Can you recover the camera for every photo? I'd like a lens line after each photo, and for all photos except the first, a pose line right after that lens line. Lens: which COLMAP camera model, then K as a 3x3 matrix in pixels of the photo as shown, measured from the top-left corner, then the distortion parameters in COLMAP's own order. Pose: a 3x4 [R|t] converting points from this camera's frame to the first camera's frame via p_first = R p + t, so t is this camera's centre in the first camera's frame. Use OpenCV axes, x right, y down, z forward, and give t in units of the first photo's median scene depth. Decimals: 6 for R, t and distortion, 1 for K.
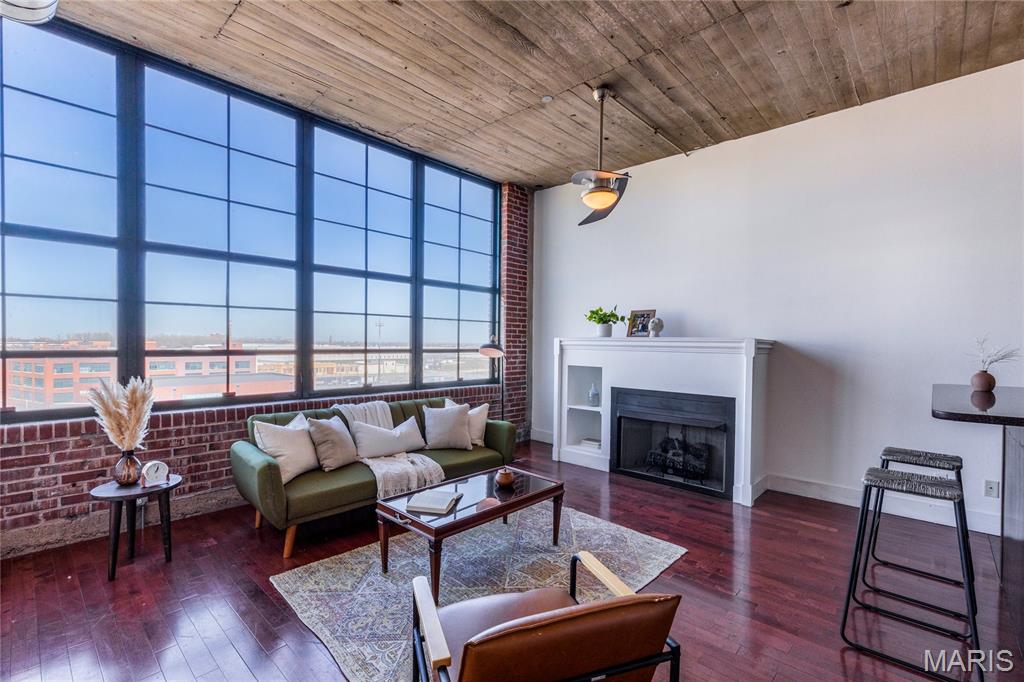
lens RADIAL K [[463.5, 0, 506.9], [0, 463.5, 347.5], [0, 0, 1]] dist [0.003389, 0.000760]
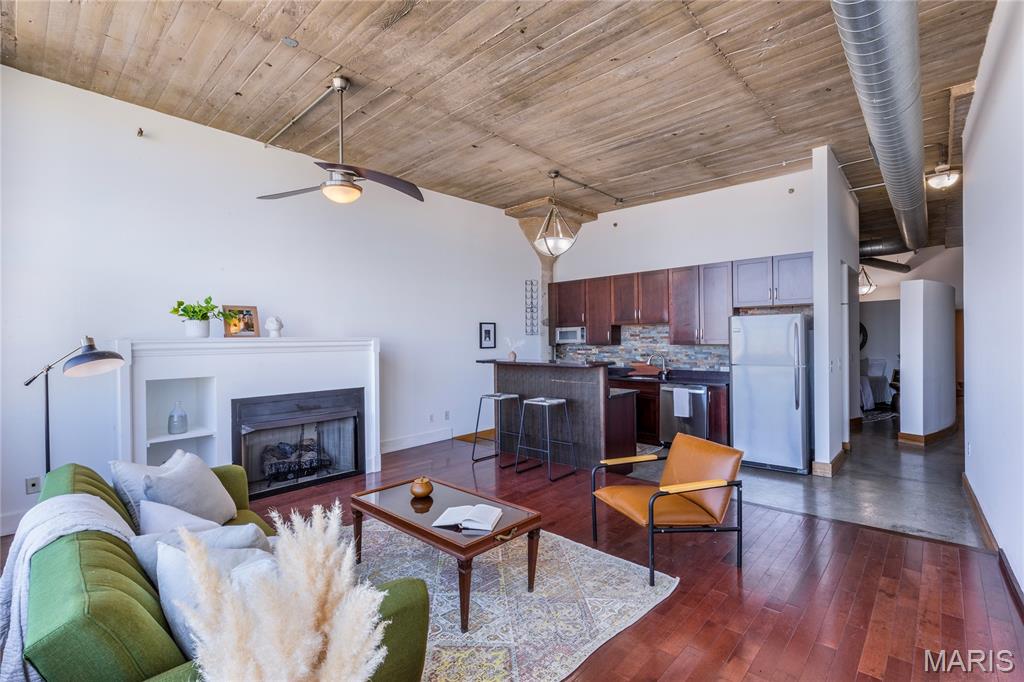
lens RADIAL K [[463.5, 0, 519.2], [0, 463.5, 330.4], [0, 0, 1]] dist [0.003389, 0.000760]
pose [[-0.023752, 0.006149, 0.999699, -0.709735], [0.024731, 0.999679, -0.005562, -0.020793], [-0.999412, 0.024591, -0.023897, 0.620639]]
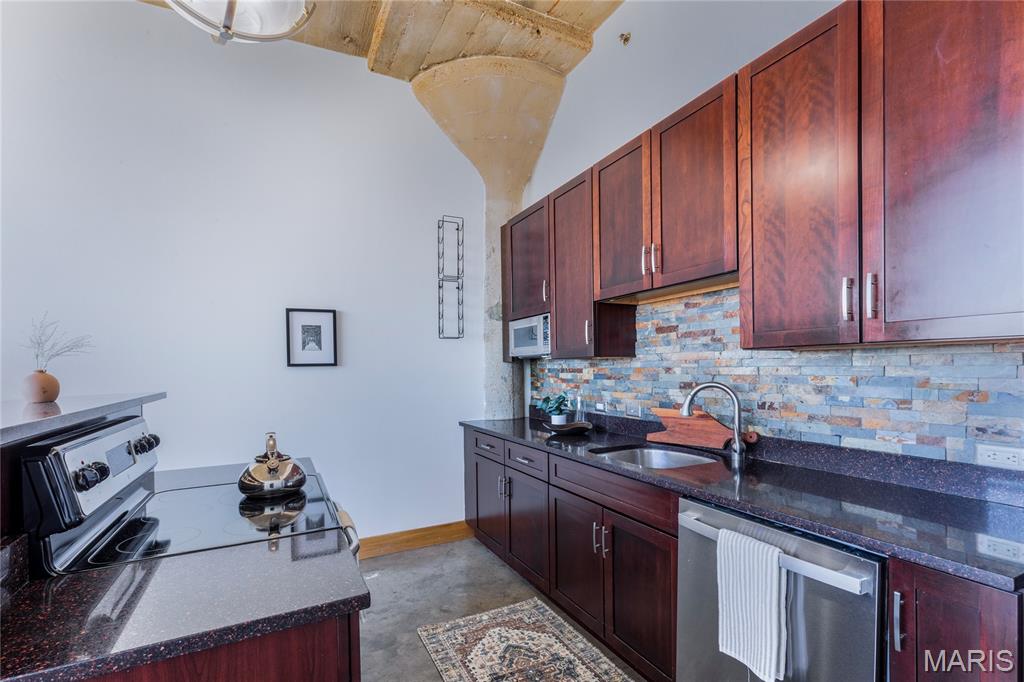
lens RADIAL K [[463.5, 0, 518.7], [0, 463.5, 373.8], [0, 0, 1]] dist [0.003389, 0.000760]
pose [[0.331743, -0.033976, 0.942758, 0.399130], [0.033314, 0.999150, 0.024285, 0.037750], [-0.942781, 0.023350, 0.332593, 0.115531]]
